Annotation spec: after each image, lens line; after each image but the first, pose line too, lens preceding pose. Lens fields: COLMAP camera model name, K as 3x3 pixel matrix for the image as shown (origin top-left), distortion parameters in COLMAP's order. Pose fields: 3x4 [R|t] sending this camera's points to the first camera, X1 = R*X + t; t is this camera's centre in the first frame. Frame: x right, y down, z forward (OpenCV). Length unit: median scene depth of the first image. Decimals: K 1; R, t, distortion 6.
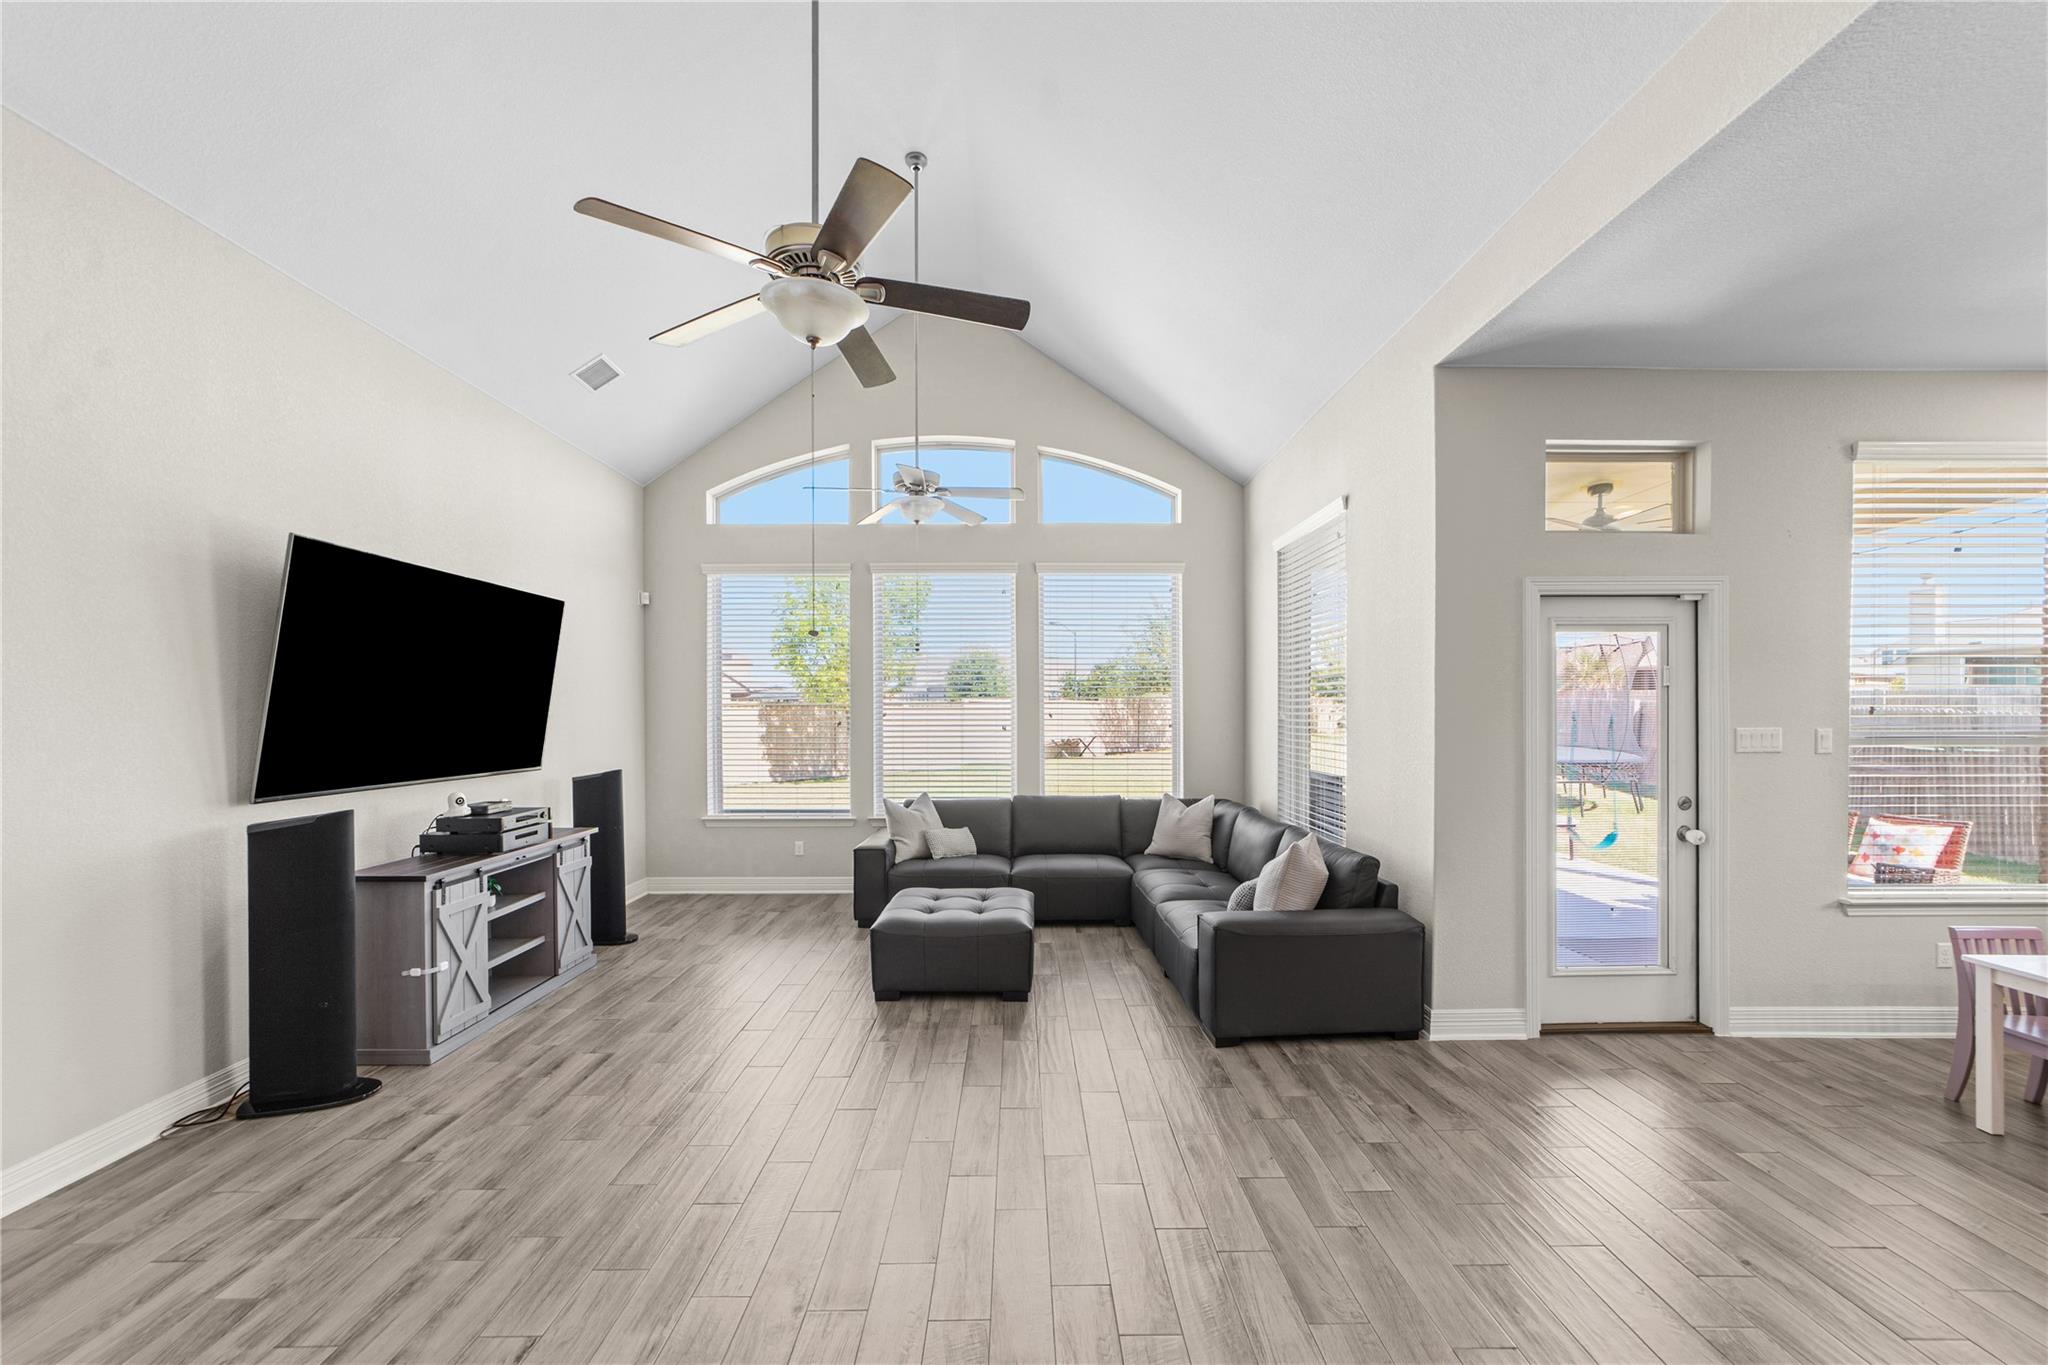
lens RADIAL K [[788.1, 0, 1022.2], [0, 788.1, 716.9], [0, 0, 1]] dist [-0.016013, 0.006569]
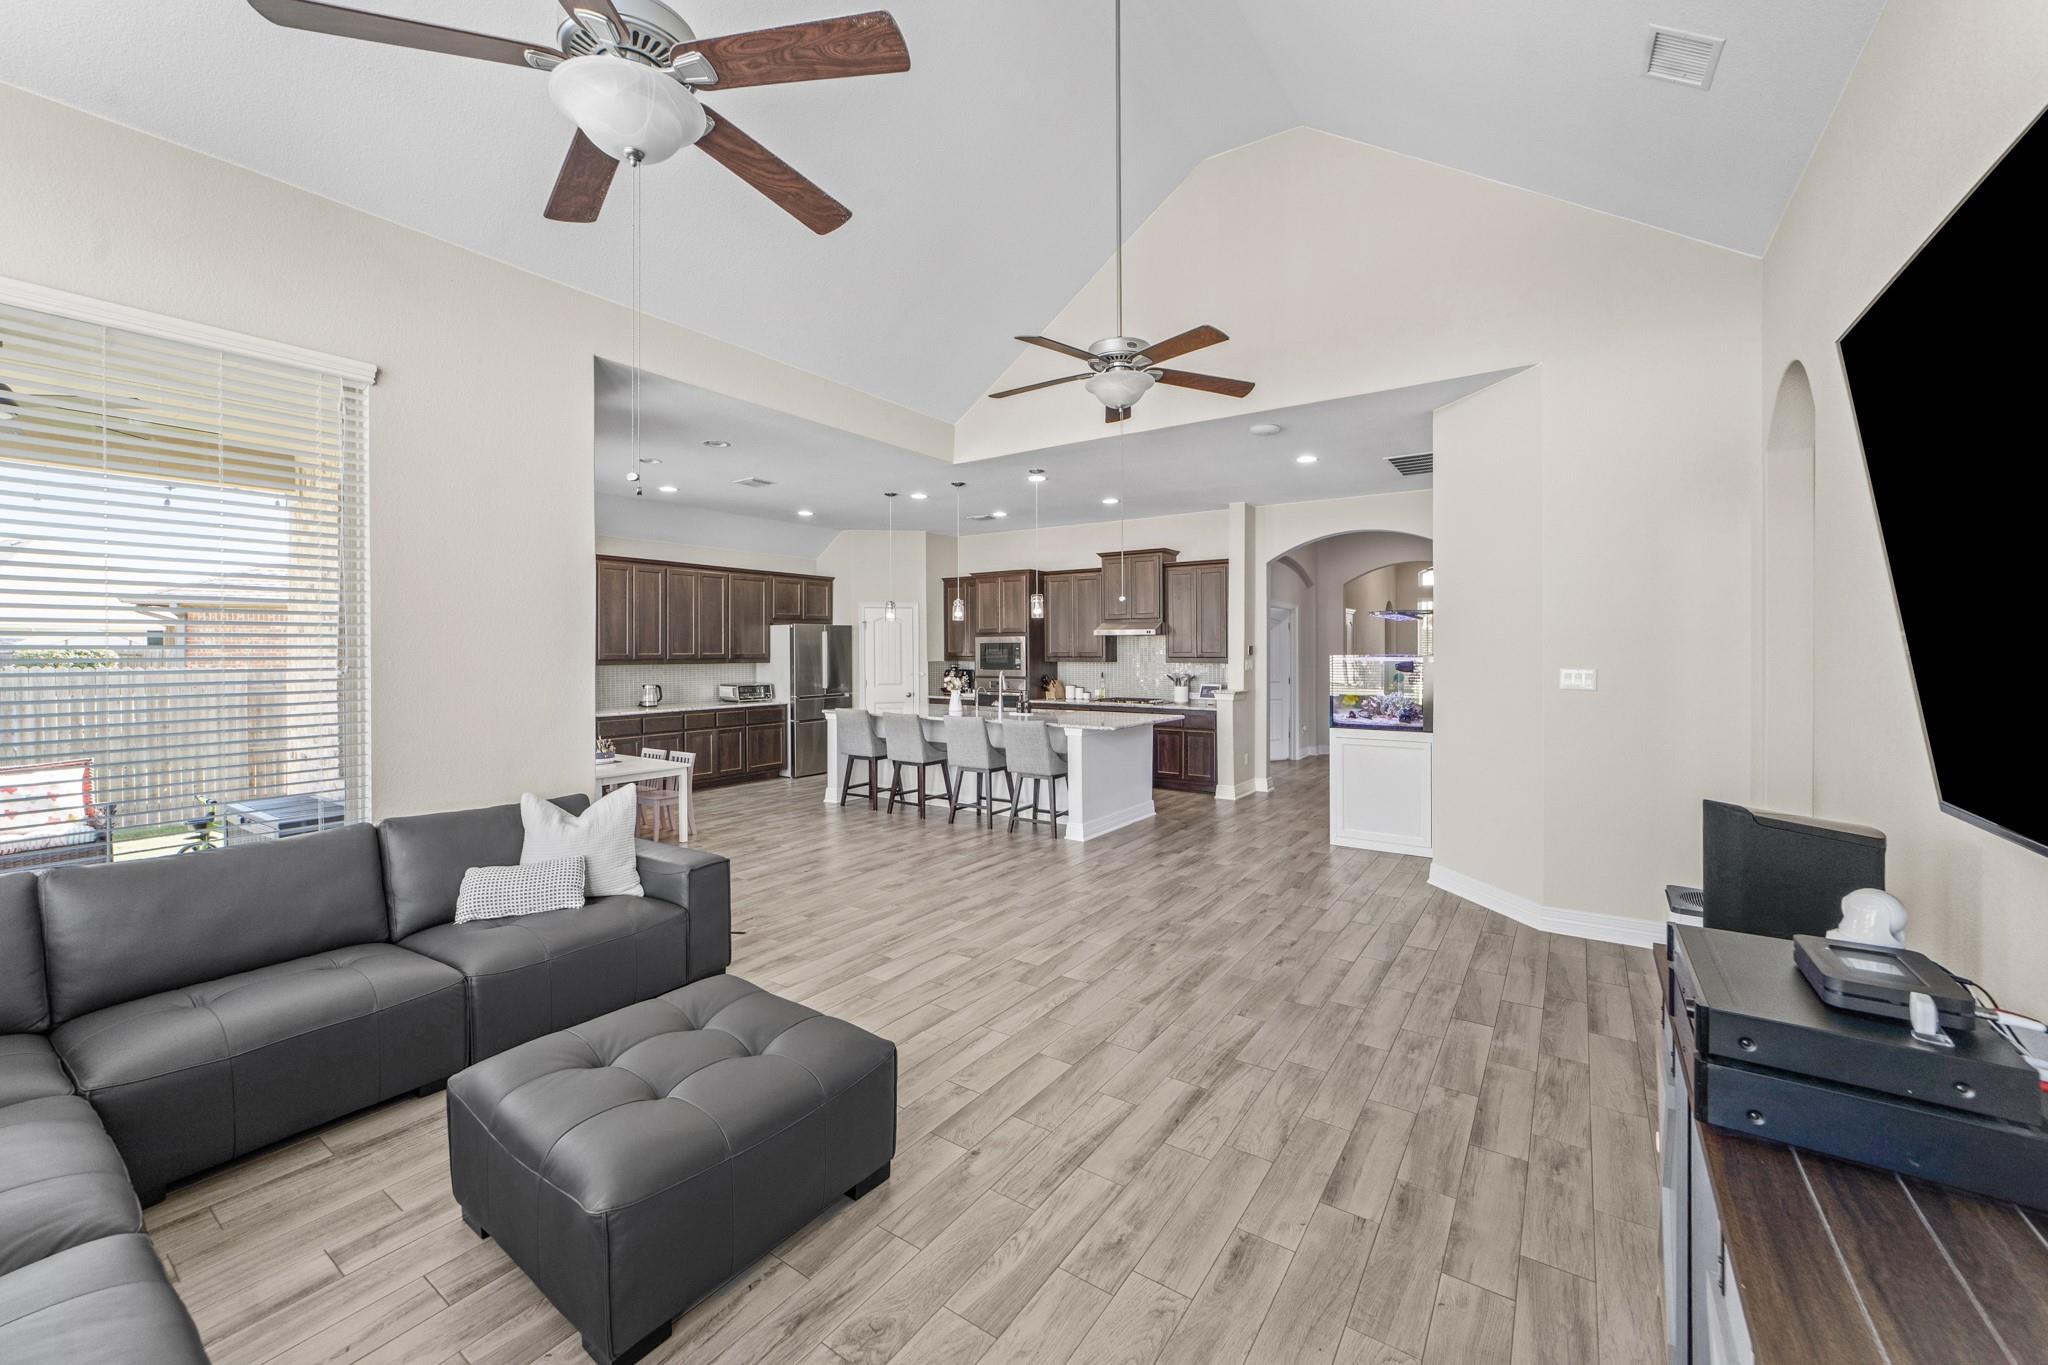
lens RADIAL K [[805.1, 0, 1026.7], [0, 805.1, 641.3], [0, 0, 1]] dist [-0.024248, 0.011298]
pose [[-0.819404, 0.010269, 0.573125, -0.658252], [0.009148, 0.999946, -0.004838, -0.012596], [-0.573144, 0.001279, -0.819454, 1.563352]]
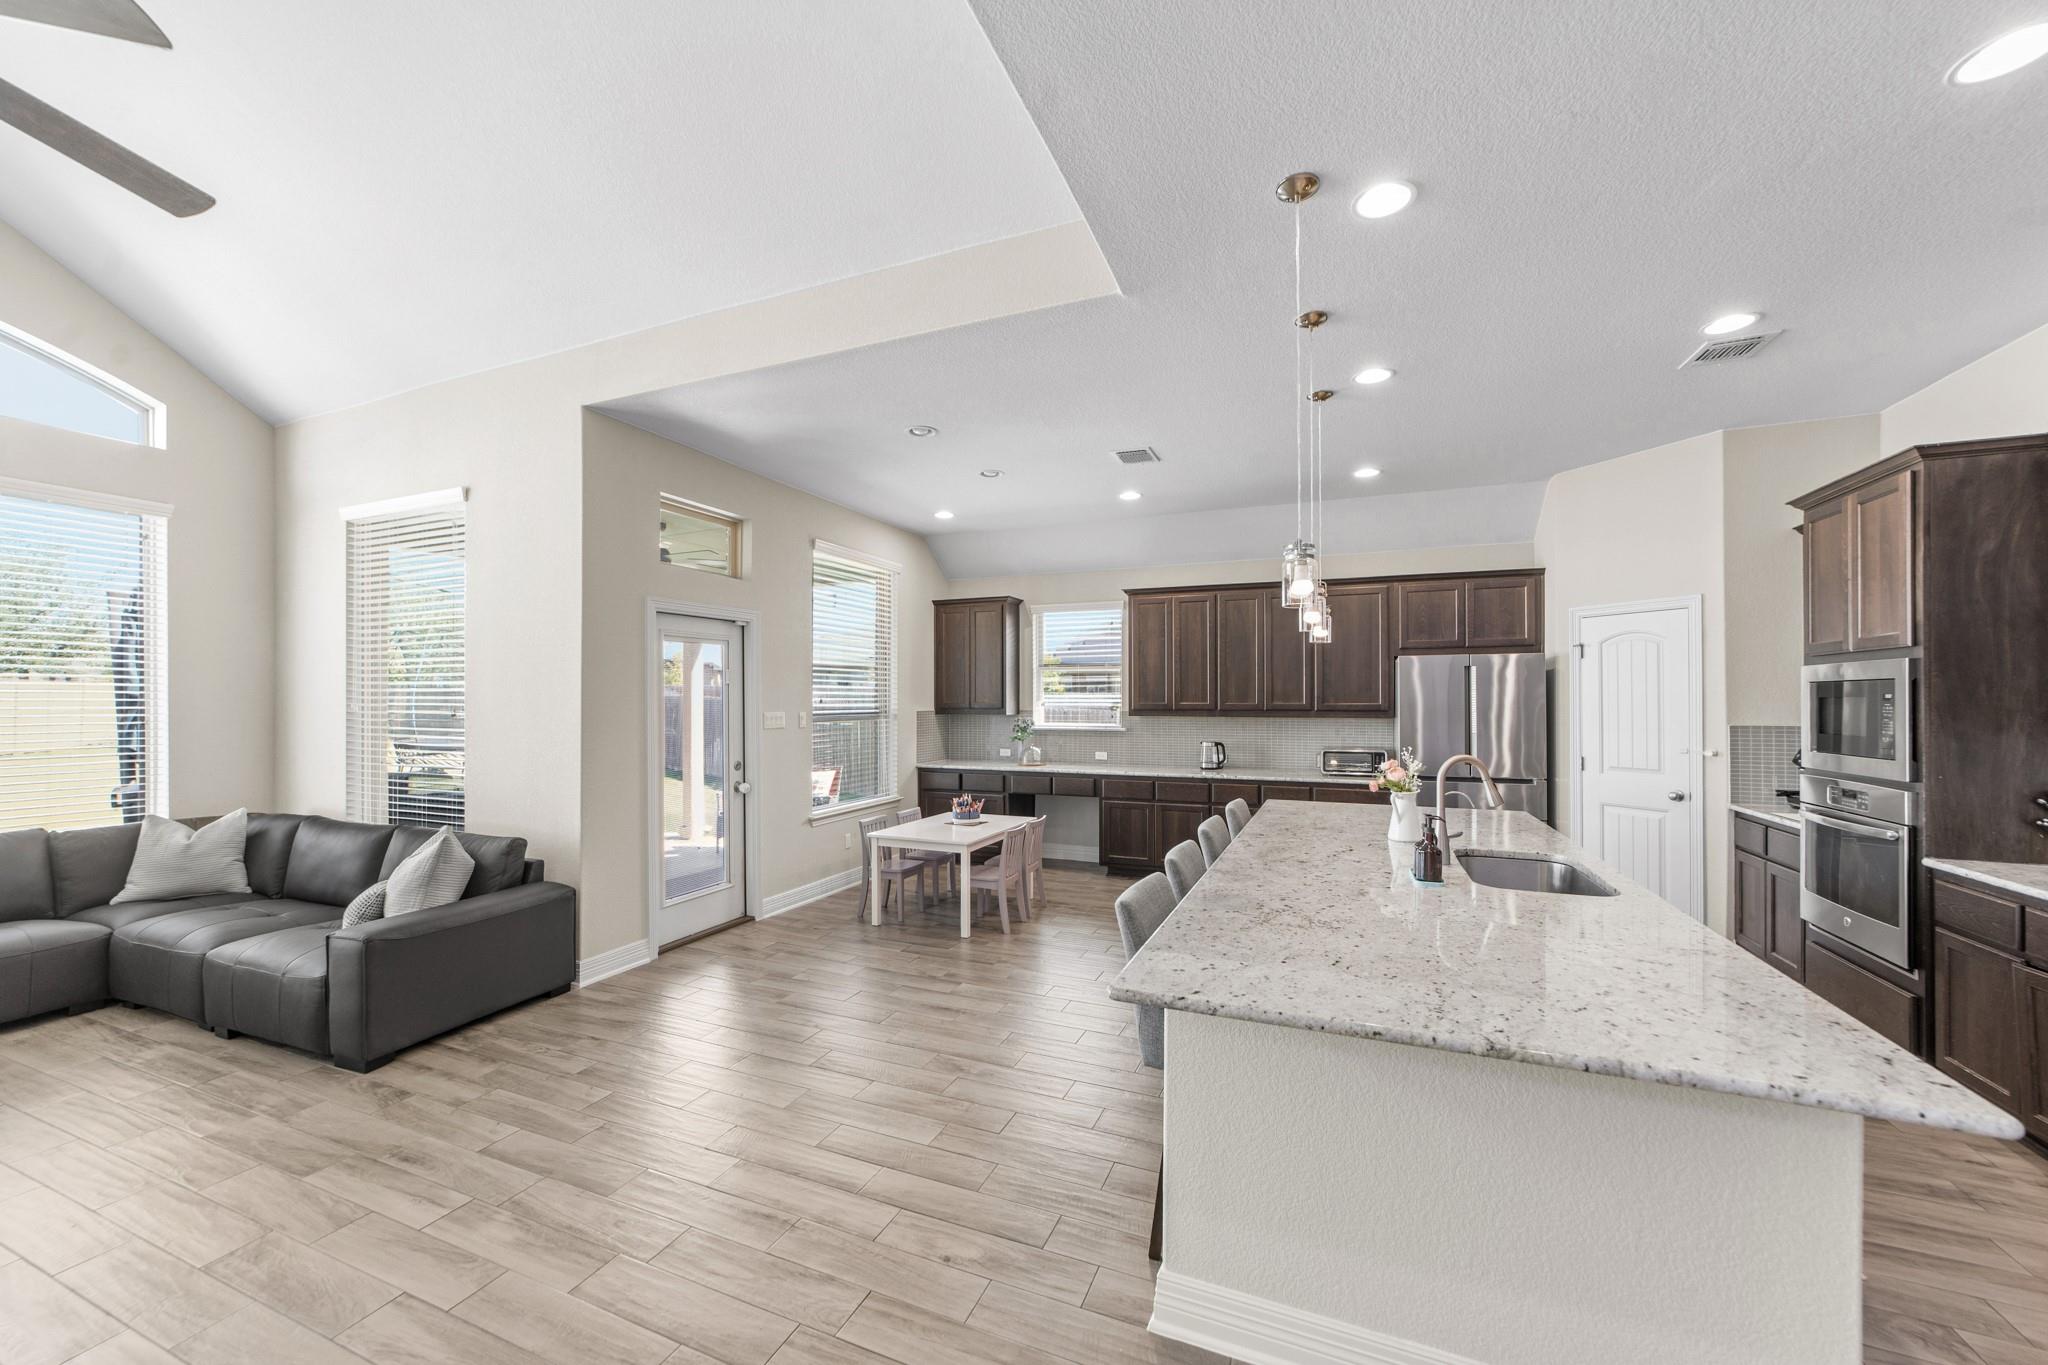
lens RADIAL K [[780.3, 0, 1025.0], [0, 780.3, 693.9], [0, 0, 1]] dist [-0.017646, 0.008156]
pose [[0.393851, 0.007237, 0.919146, -0.264621], [0.007746, 0.999907, -0.011192, -0.001262], [-0.919141, 0.011527, 0.393759, -0.054014]]
